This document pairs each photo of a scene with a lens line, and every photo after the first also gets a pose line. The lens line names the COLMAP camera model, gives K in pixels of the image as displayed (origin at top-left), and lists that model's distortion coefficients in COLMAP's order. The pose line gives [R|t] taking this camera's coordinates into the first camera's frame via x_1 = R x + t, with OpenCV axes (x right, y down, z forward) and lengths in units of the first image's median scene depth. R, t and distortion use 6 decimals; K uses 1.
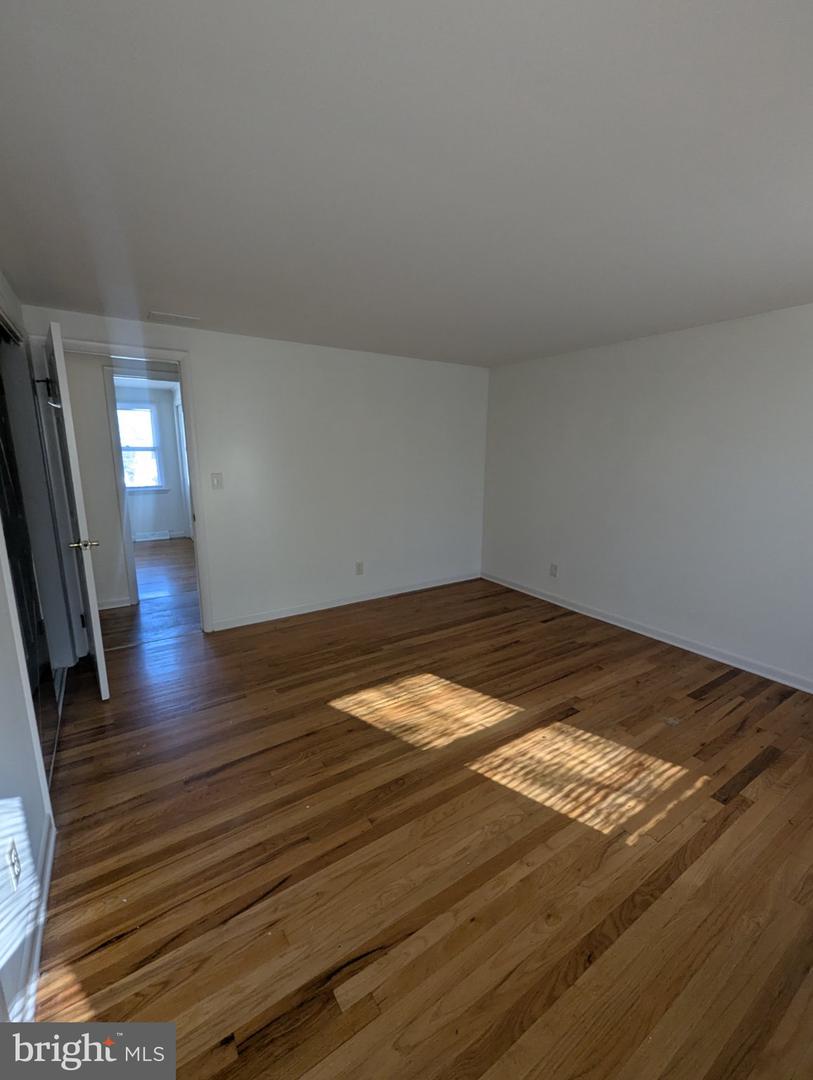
lens RADIAL K [[444.2, 0, 404.6], [0, 444.2, 540.5], [0, 0, 1]] dist [-0.003167, -0.000826]
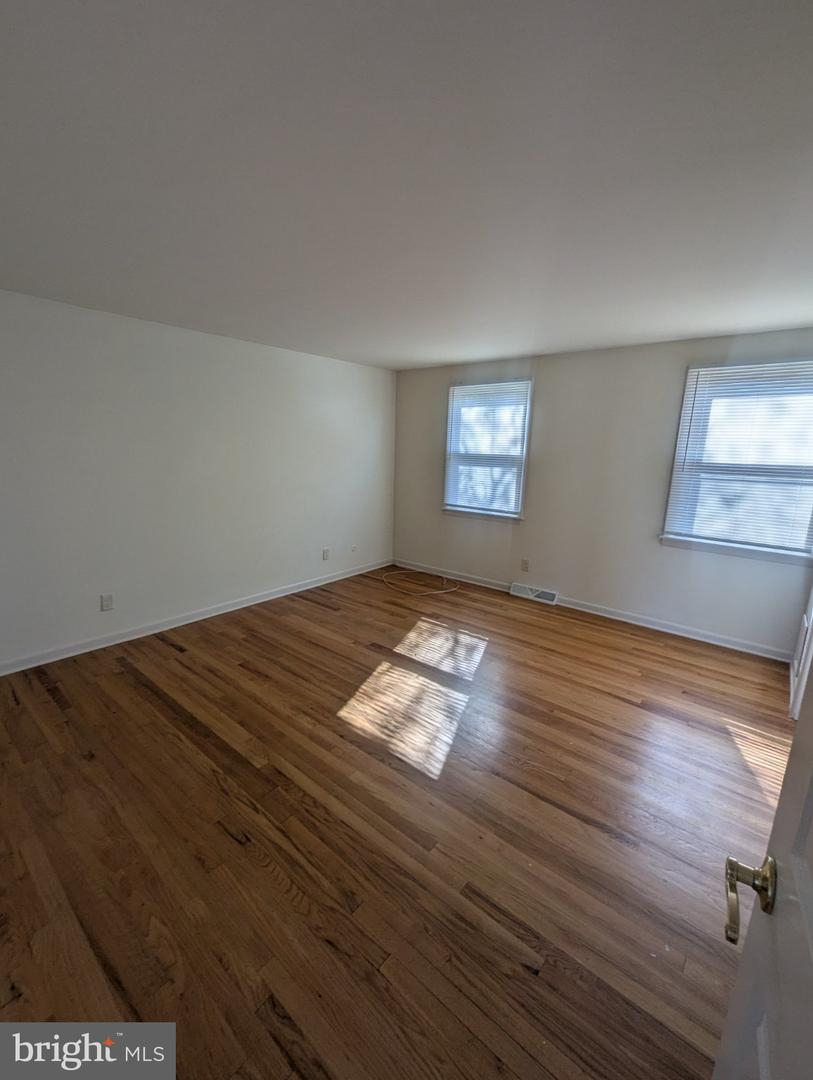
lens RADIAL K [[444.2, 0, 408.9], [0, 444.2, 538.9], [0, 0, 1]] dist [-0.003167, -0.000826]
pose [[-0.288564, -0.216827, 0.932586, -0.666908], [0.169432, 0.947084, 0.272624, -0.209319], [-0.942350, 0.236679, -0.236557, 0.943925]]
